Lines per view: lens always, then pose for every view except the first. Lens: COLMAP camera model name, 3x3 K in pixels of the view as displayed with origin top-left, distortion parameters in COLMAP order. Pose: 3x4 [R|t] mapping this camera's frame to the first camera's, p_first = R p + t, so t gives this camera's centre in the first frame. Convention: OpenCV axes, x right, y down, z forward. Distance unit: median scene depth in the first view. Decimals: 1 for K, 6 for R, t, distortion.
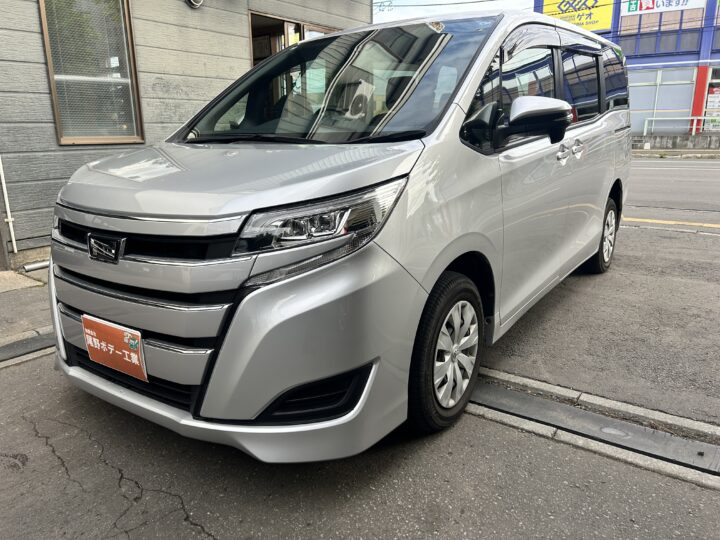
lens RADIAL K [[544.4, 0, 355.4], [0, 544.4, 267.1], [0, 0, 1]] dist [0.057547, -0.056713]
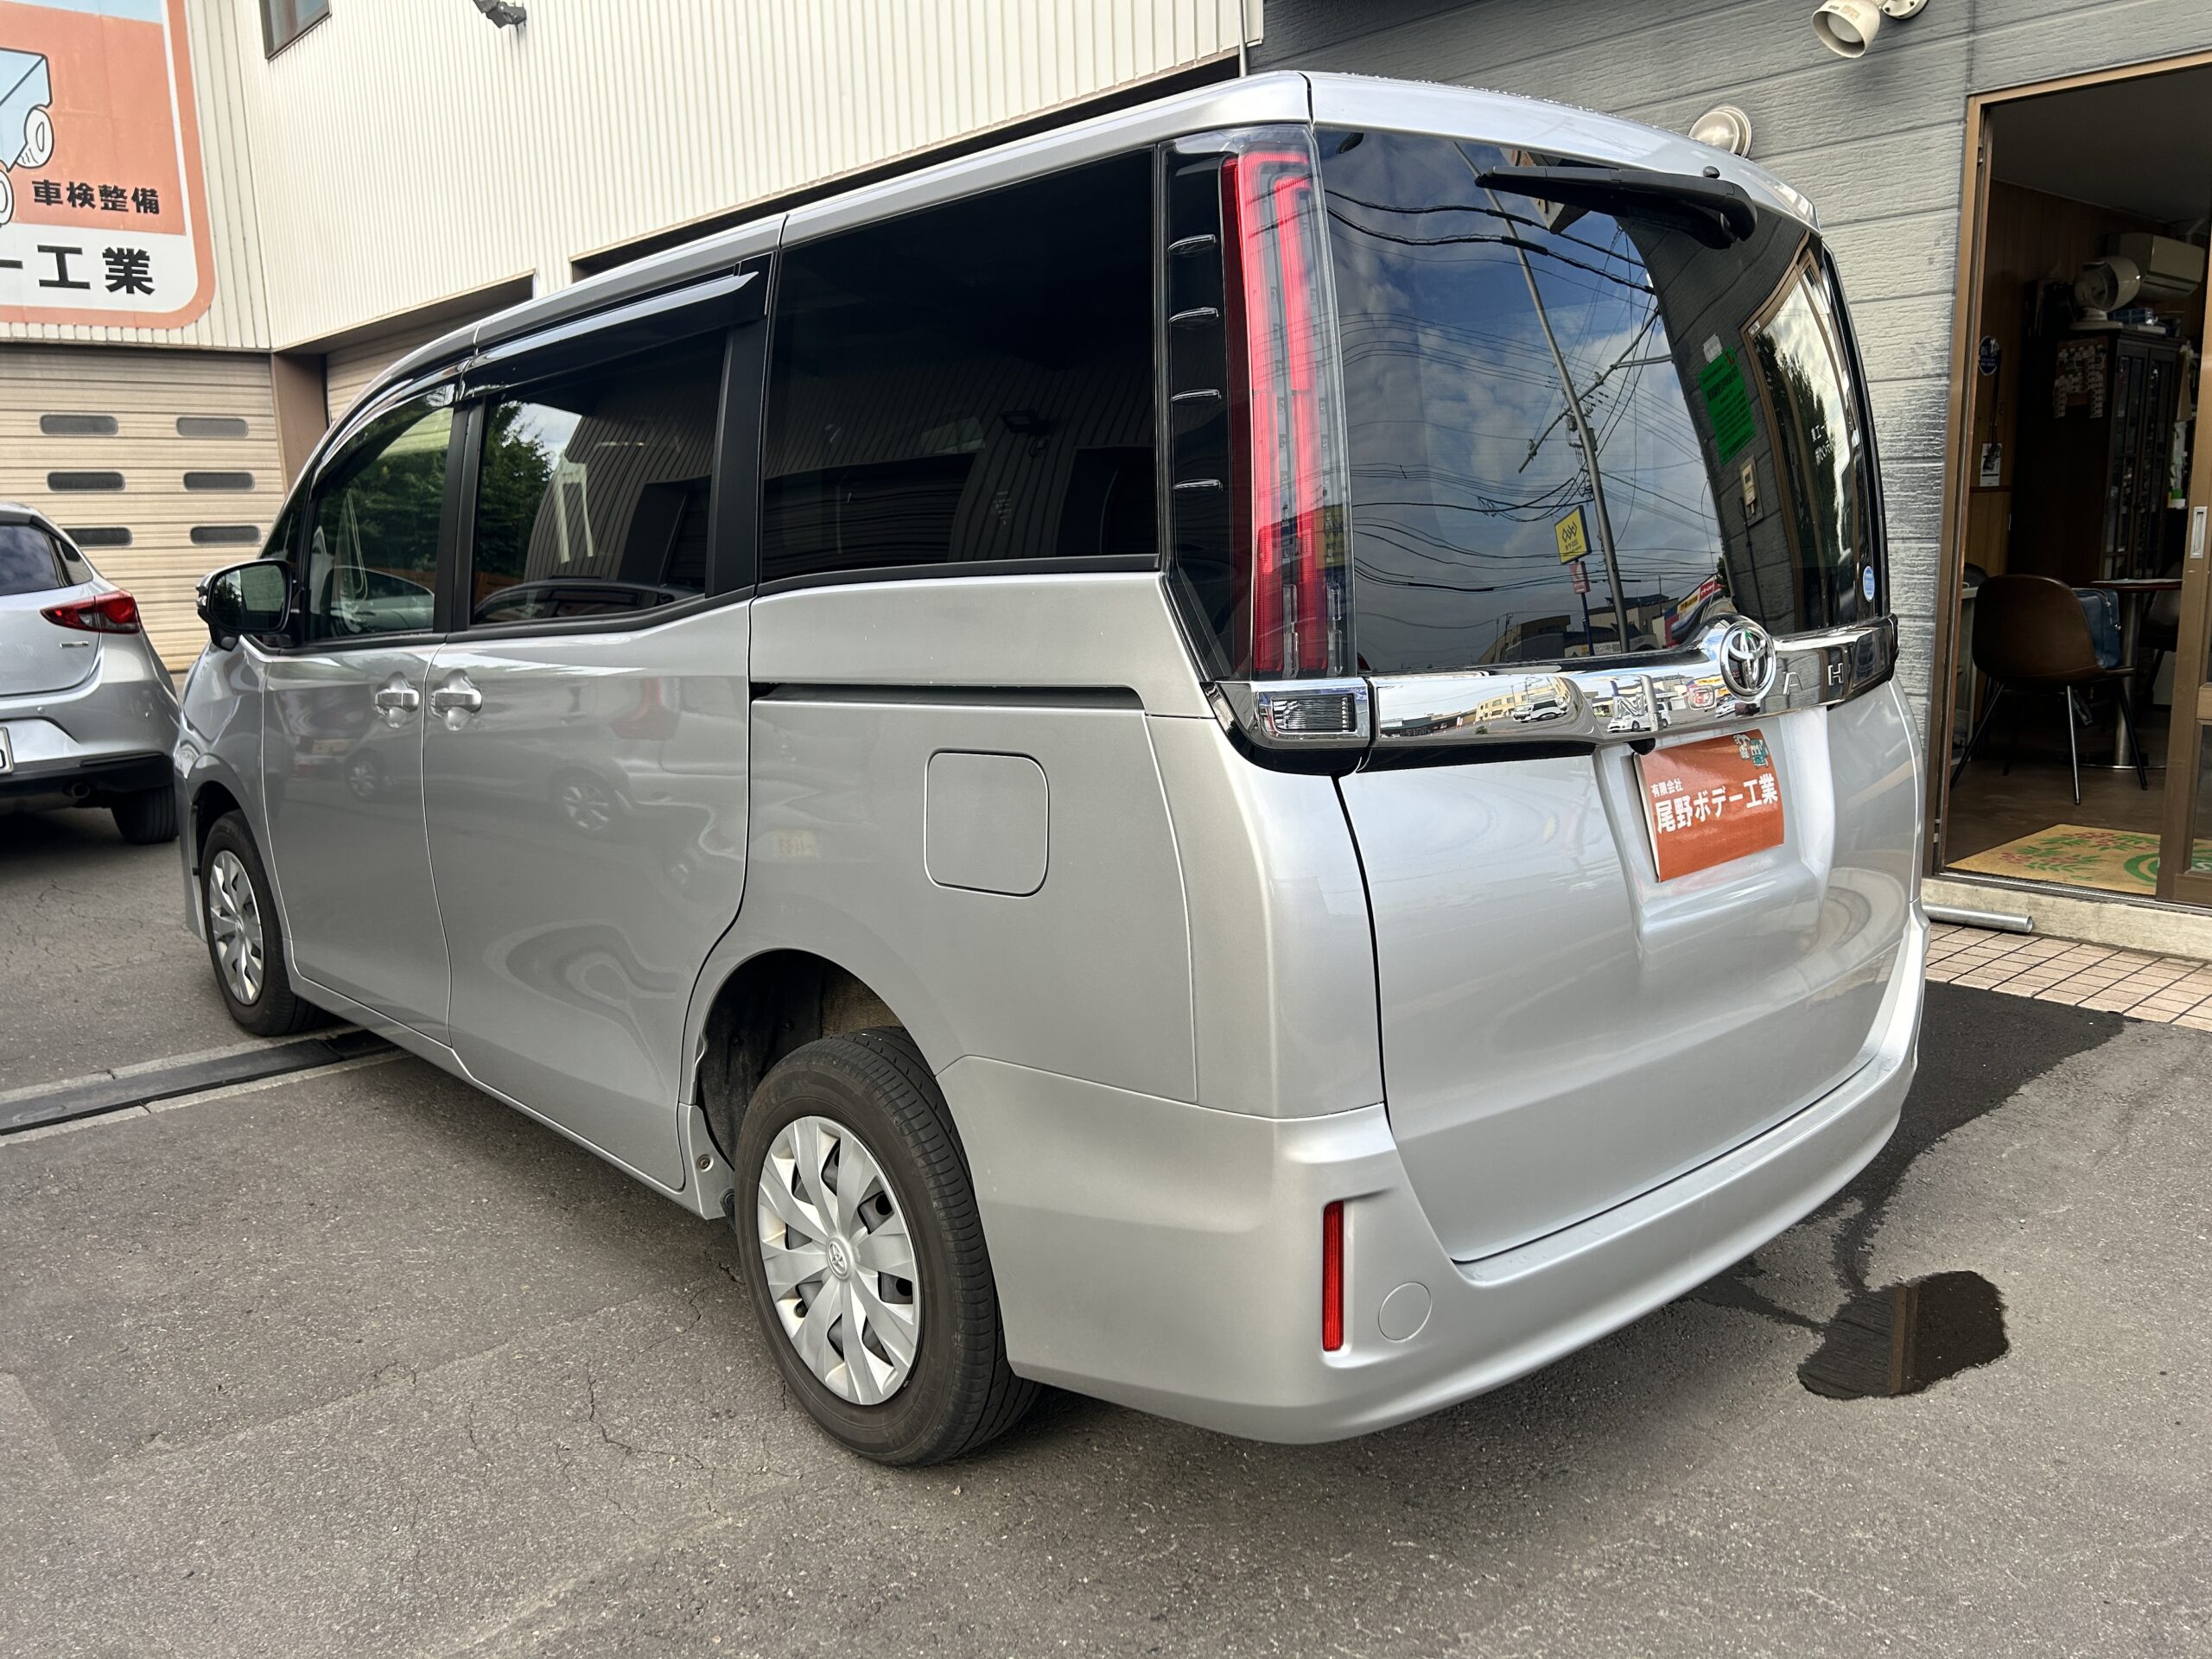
lens RADIAL K [[1672.5, 0, 1091.8], [0, 1672.5, 820.6], [0, 0, 1]] dist [0.057547, -0.056713]
pose [[-0.229179, 0.186643, -0.955323, 0.982535], [-0.217409, 0.946836, 0.237141, -0.357290], [0.948794, 0.262043, -0.176417, 1.190760]]
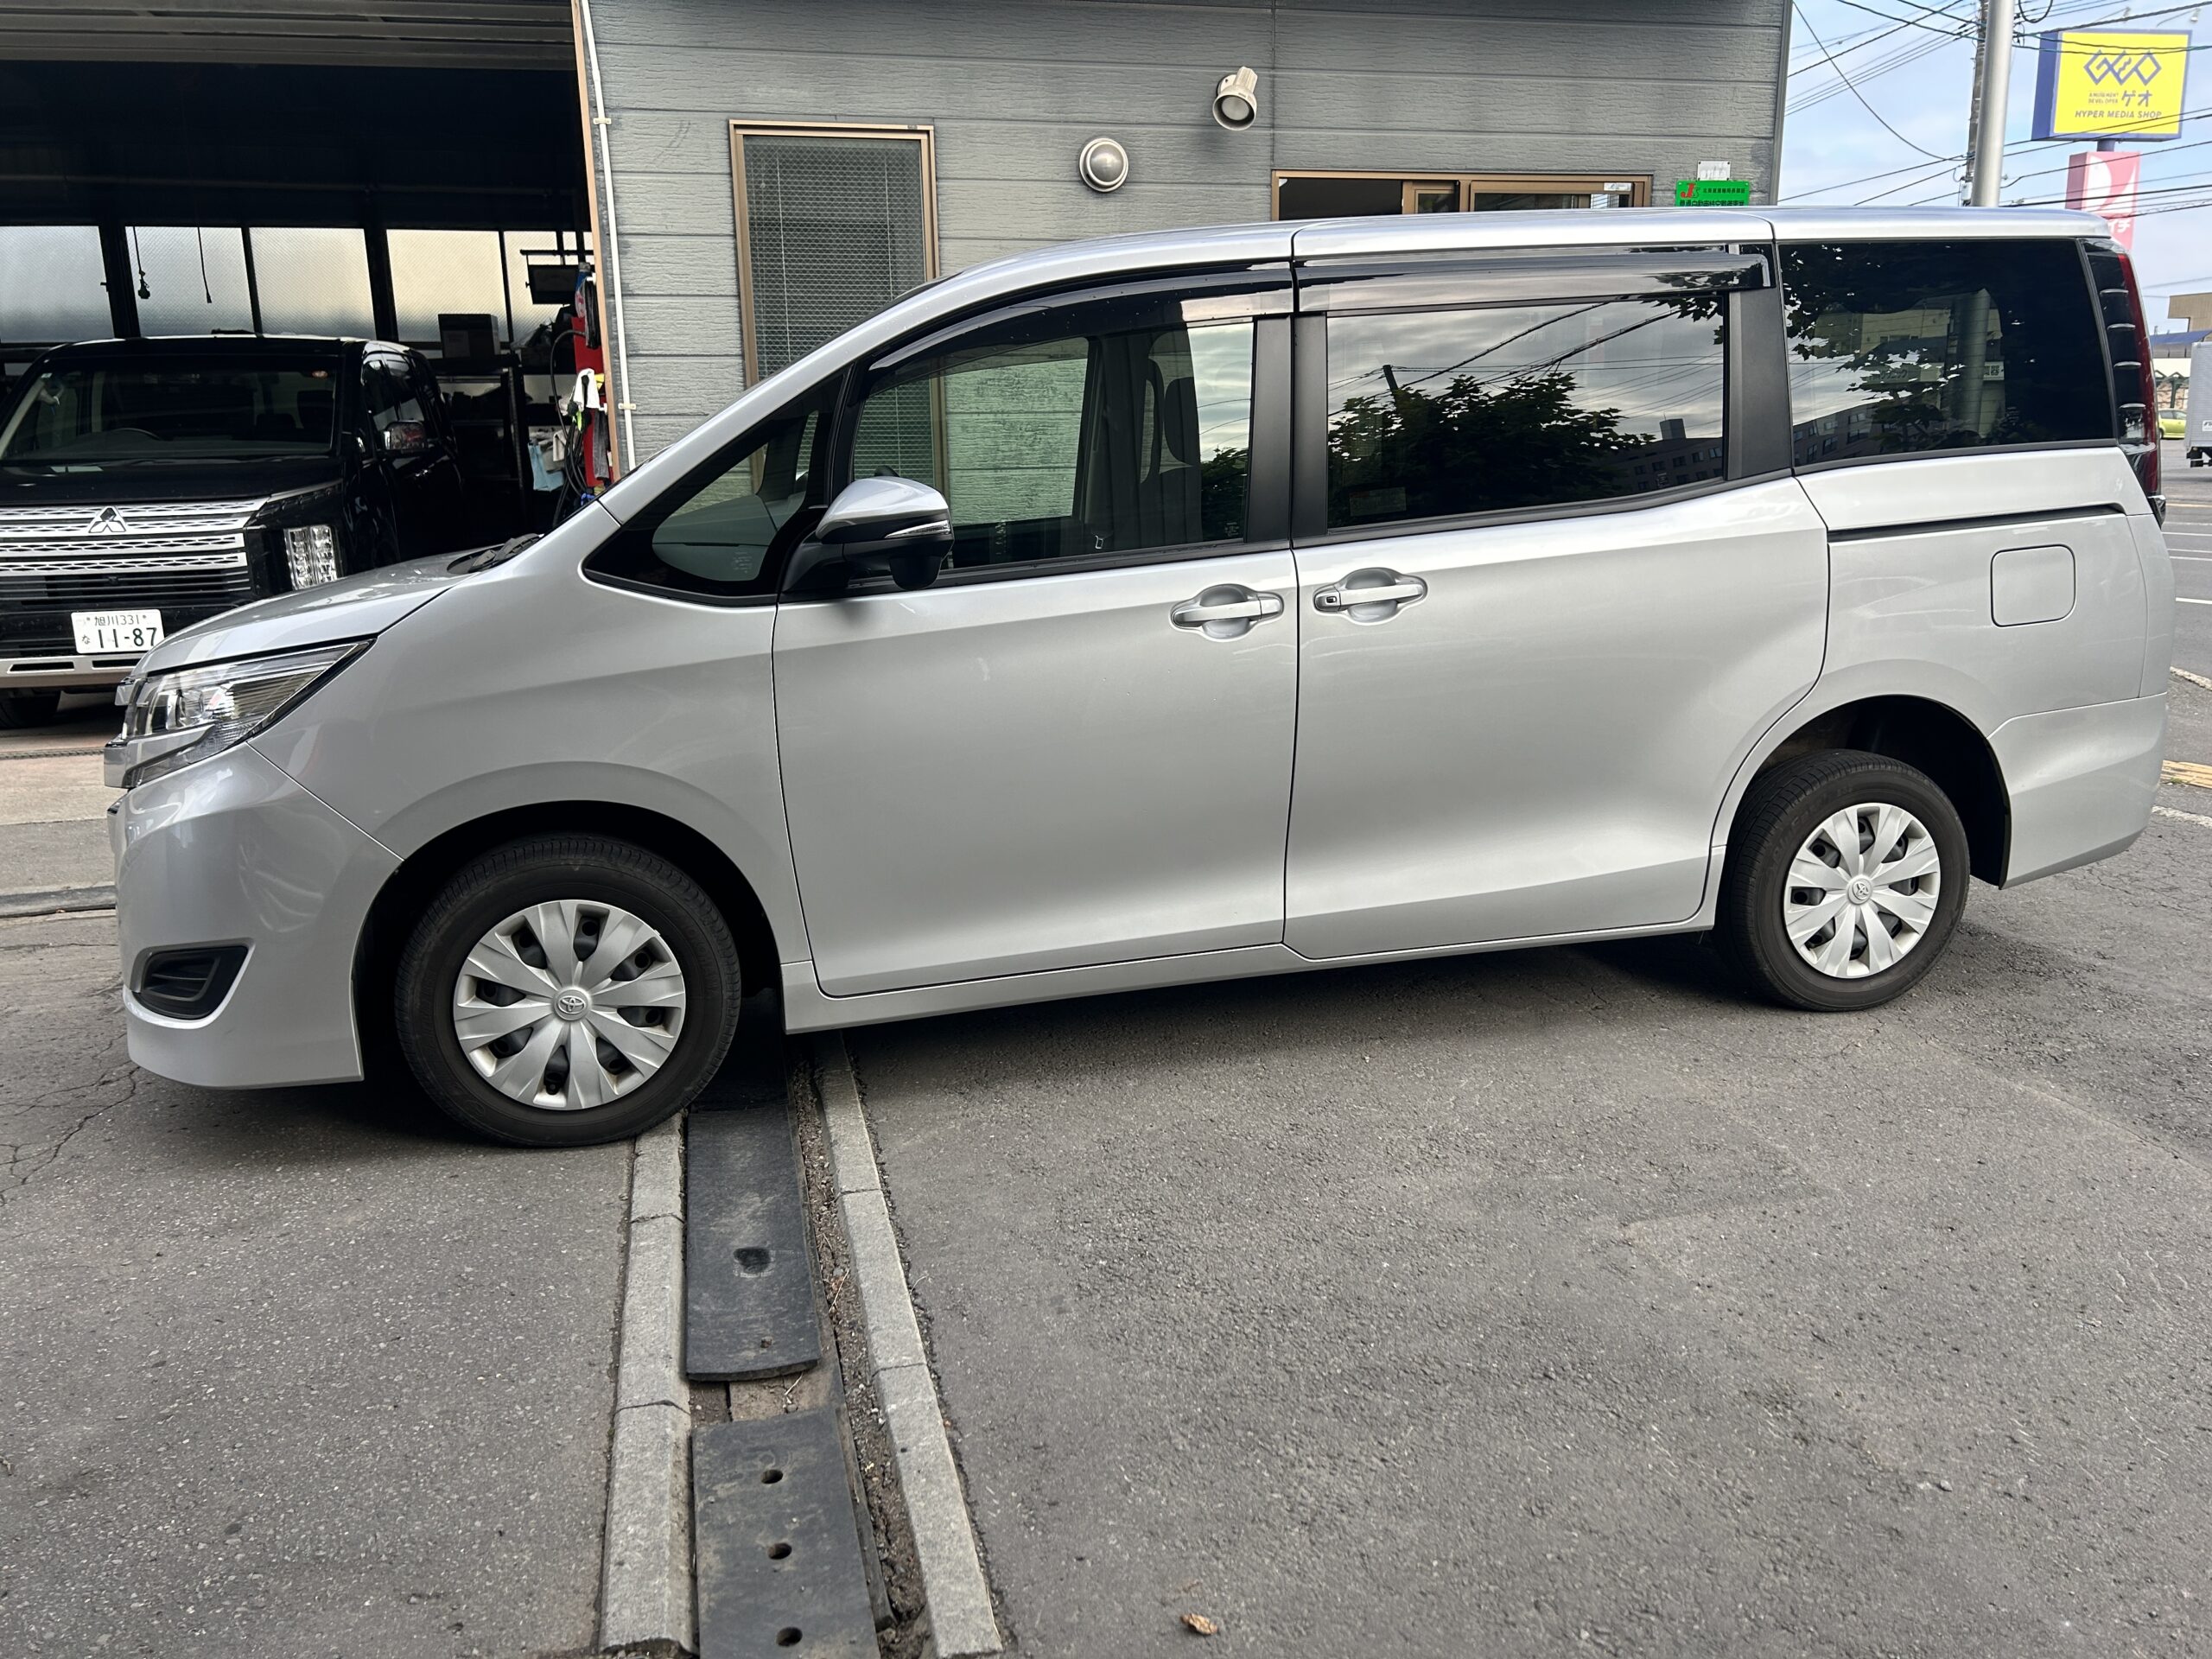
lens RADIAL K [[1672.5, 0, 1091.8], [0, 1672.5, 820.6], [0, 0, 1]] dist [0.057547, -0.056713]
pose [[0.756621, 0.146250, -0.637287, 0.745235], [-0.155412, 0.986957, 0.041981, -0.070730], [0.635115, 0.067278, 0.769482, 0.062757]]
